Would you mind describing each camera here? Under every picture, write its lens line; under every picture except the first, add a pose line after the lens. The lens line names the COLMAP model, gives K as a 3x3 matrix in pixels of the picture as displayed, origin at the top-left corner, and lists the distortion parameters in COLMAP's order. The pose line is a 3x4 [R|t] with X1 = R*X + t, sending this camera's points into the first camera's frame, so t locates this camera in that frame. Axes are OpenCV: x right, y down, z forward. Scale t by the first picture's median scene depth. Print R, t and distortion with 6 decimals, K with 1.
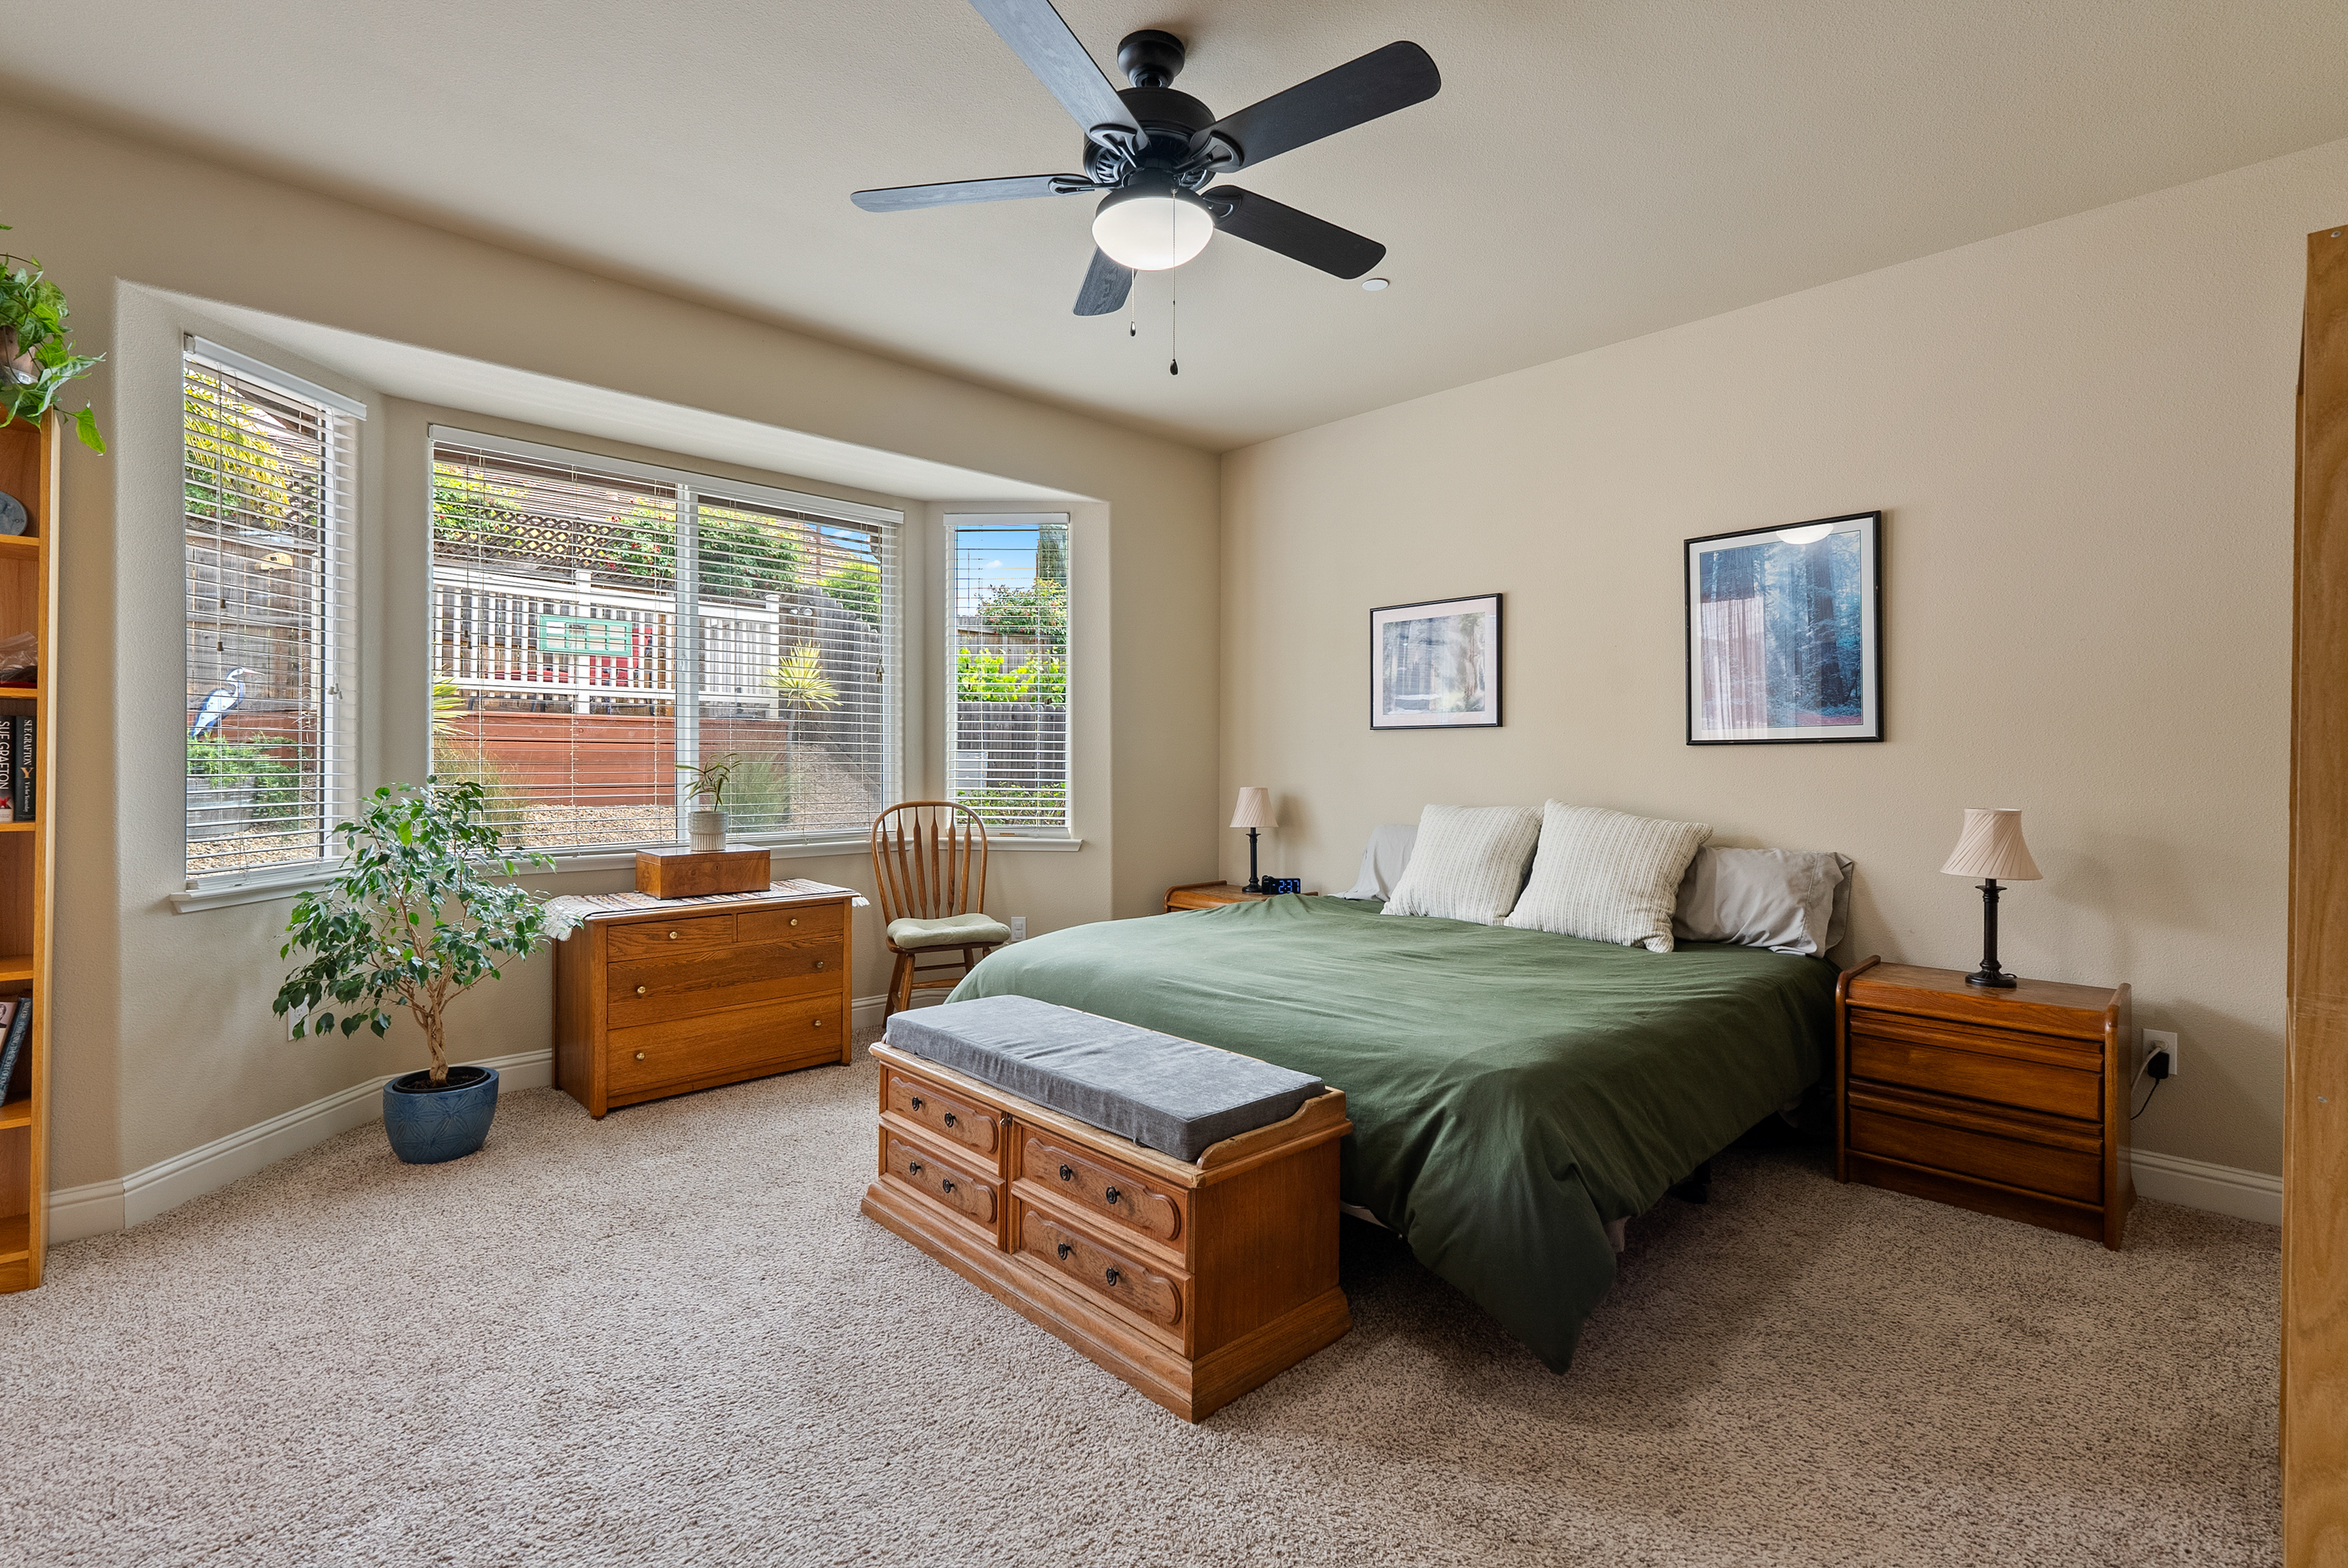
lens RADIAL K [[1103.9, 0, 1176.0], [0, 1103.9, 767.0], [0, 0, 1]] dist [-0.002617, -0.000019]
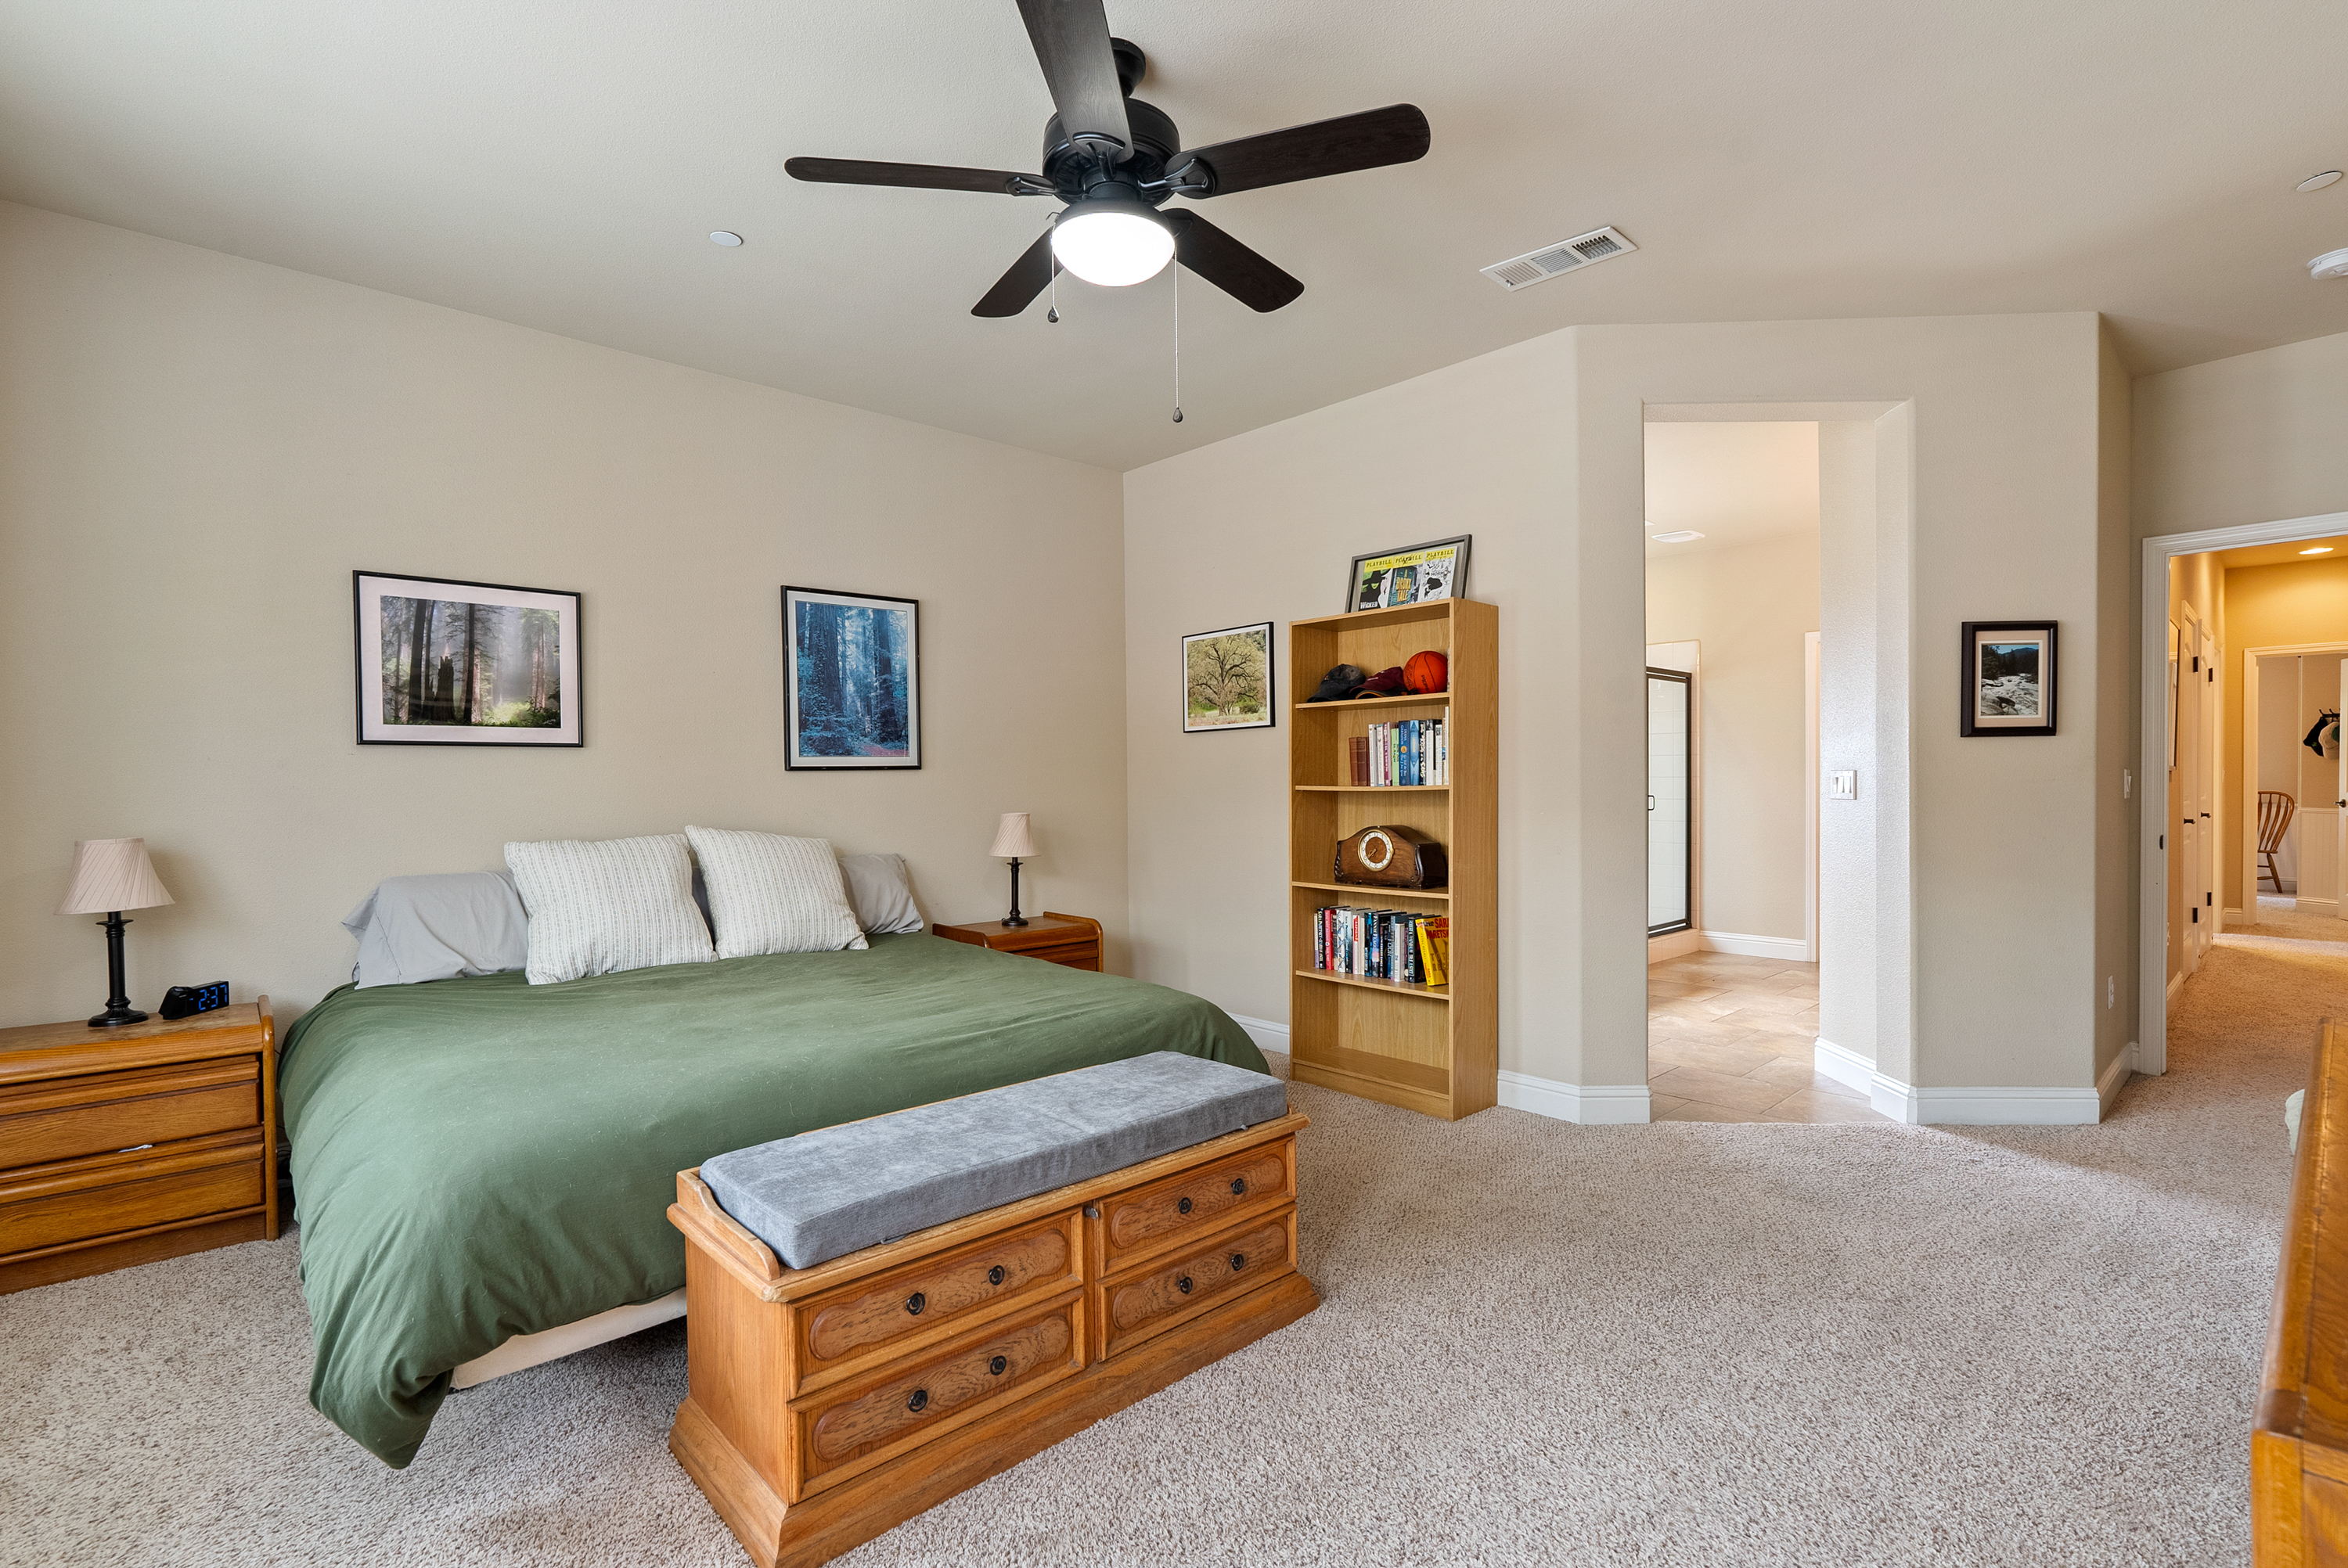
lens RADIAL K [[1103.9, 0, 1175.6], [0, 1103.9, 790.4], [0, 0, 1]] dist [-0.002617, -0.000019]
pose [[0.002819, -0.015354, 0.999878, -0.706170], [0.009044, 0.999842, 0.015328, -0.014161], [-0.999955, 0.009000, 0.002958, 0.653628]]
